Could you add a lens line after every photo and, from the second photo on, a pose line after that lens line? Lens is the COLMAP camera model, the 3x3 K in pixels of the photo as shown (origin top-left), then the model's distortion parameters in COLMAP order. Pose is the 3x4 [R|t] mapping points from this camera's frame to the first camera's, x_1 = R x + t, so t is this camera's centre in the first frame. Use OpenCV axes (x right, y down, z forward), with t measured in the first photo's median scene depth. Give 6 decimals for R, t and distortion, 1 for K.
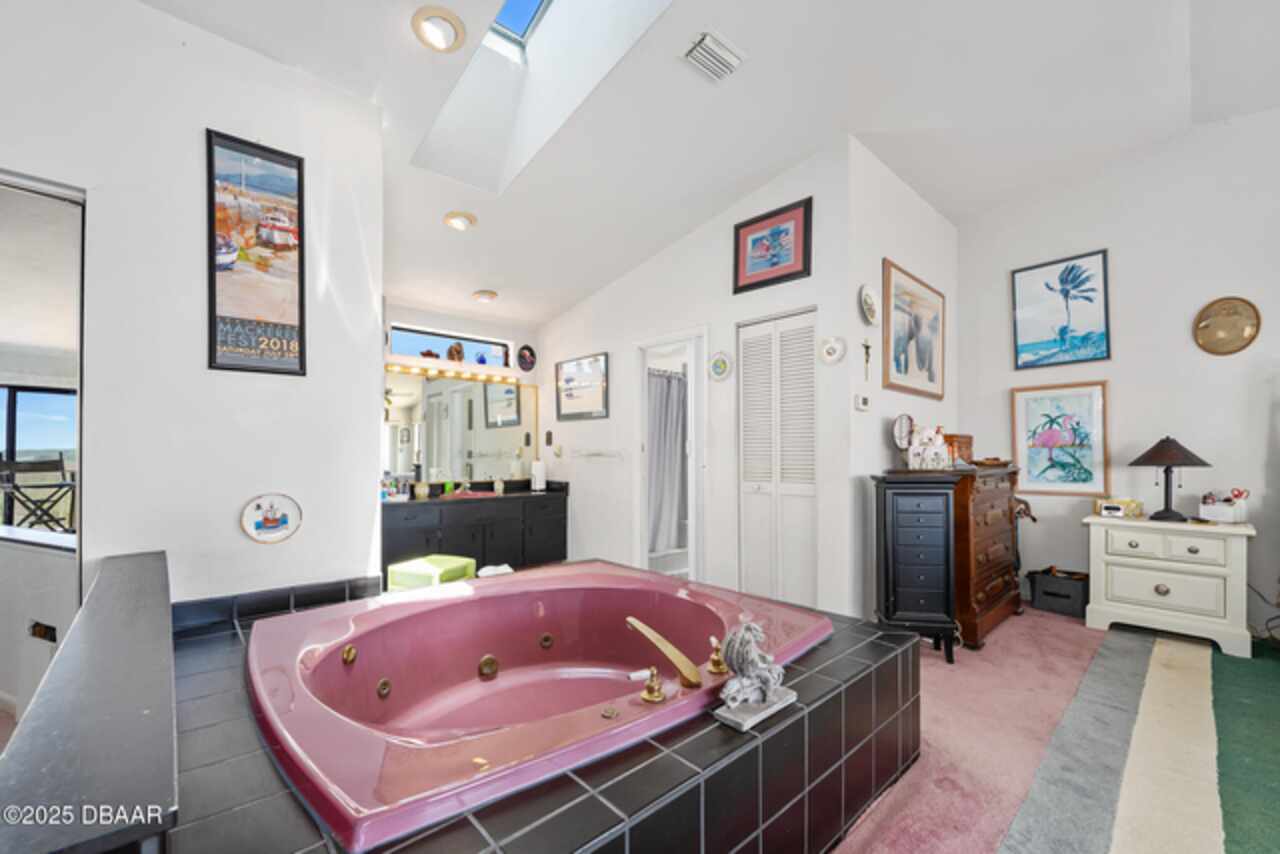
lens RADIAL K [[508.6, 0, 621.8], [0, 508.6, 454.0], [0, 0, 1]] dist [-0.017784, 0.000339]
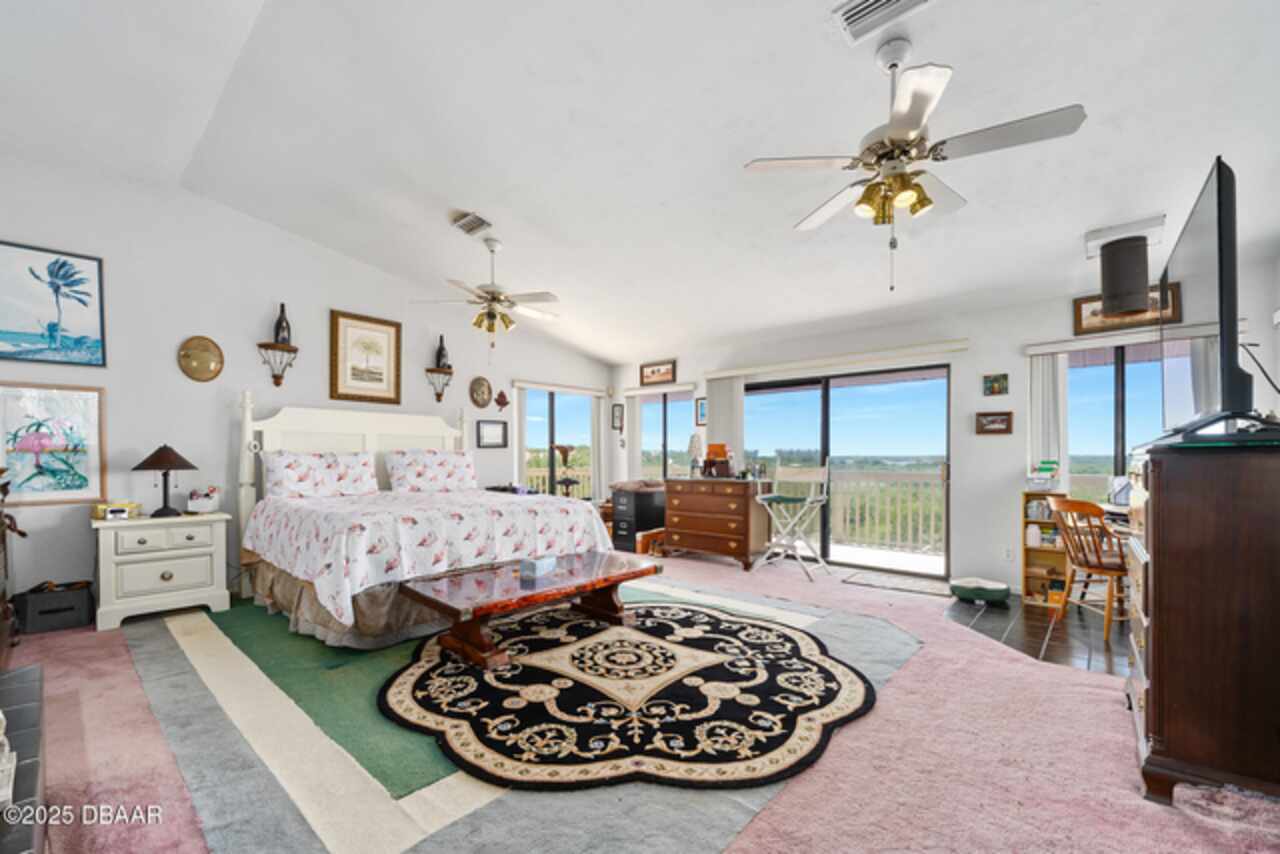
lens RADIAL K [[528.5, 0, 639.4], [0, 528.5, 461.6], [0, 0, 1]] dist [0.000794, 0.000087]
pose [[-0.113471, -0.006851, 0.993518, -0.230701], [0.002667, 0.999971, 0.007200, -0.000871], [-0.993538, 0.003467, -0.113449, 0.031404]]
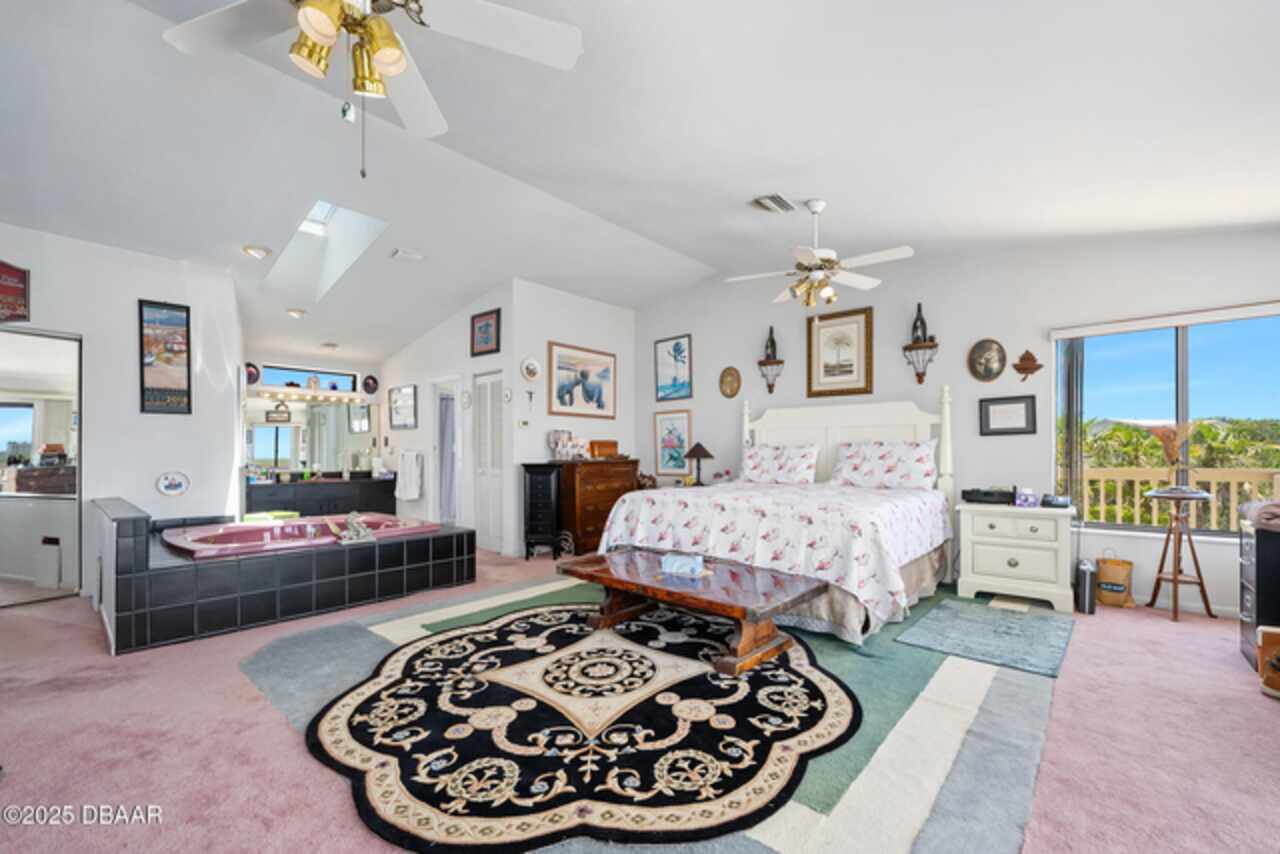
lens RADIAL K [[508.6, 0, 621.8], [0, 508.6, 454.0], [0, 0, 1]] dist [-0.017784, 0.000339]
pose [[0.993144, -0.002522, 0.116873, 0.521491], [0.002262, 0.999995, 0.002354, 0.003707], [-0.116878, -0.002074, 0.993144, -0.735156]]
